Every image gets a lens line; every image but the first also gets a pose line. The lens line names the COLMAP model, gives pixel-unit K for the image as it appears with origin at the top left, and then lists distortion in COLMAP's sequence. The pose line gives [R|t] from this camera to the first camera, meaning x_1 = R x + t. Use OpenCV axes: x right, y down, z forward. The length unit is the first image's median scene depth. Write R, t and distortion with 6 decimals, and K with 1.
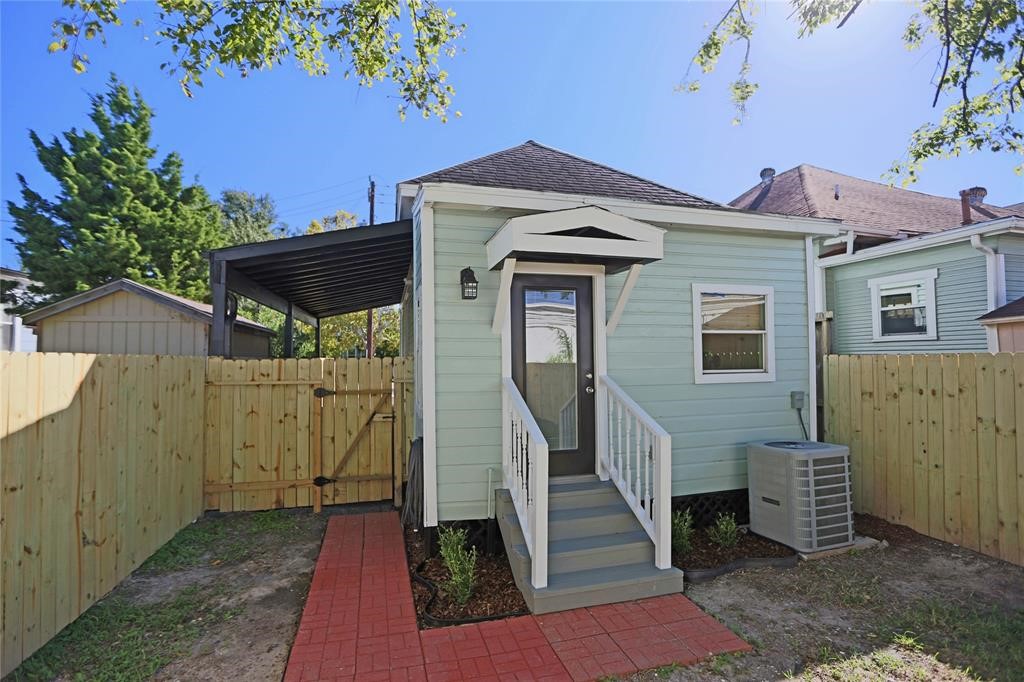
lens RADIAL K [[496.6, 0, 512.0], [0, 496.6, 341.0], [0, 0, 1]] dist [-0.027504, 0.000470]
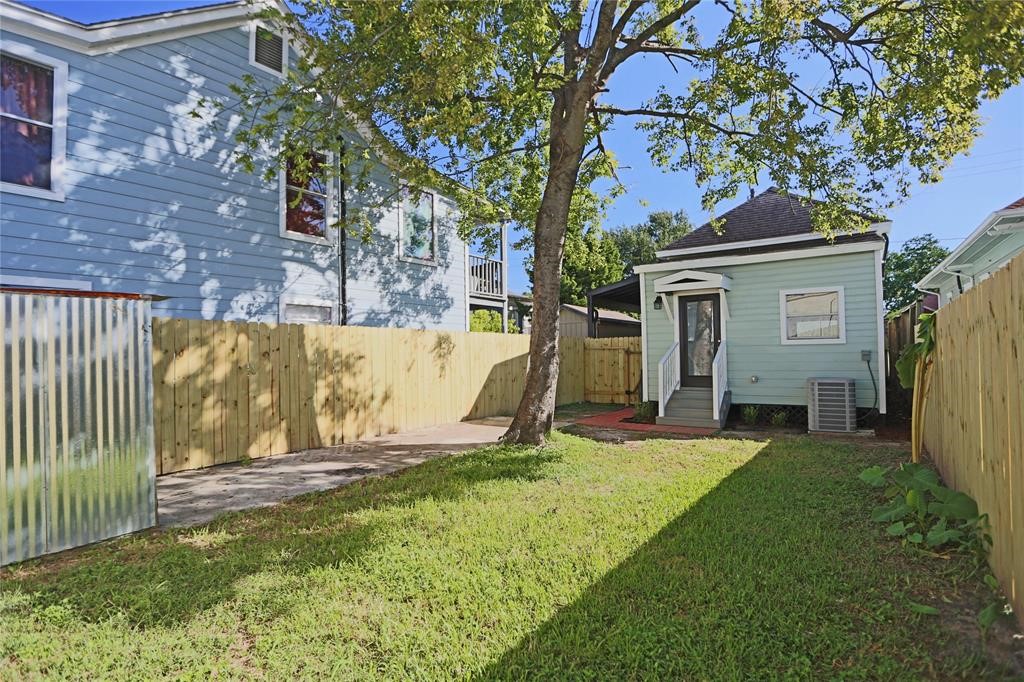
lens RADIAL K [[496.6, 0, 512.0], [0, 496.6, 341.0], [0, 0, 1]] dist [-0.027504, 0.000470]
pose [[0.652319, -0.020296, -0.757673, 0.981990], [0.040101, 0.999166, 0.007760, 0.015675], [0.756883, -0.035446, 0.652588, -0.853925]]
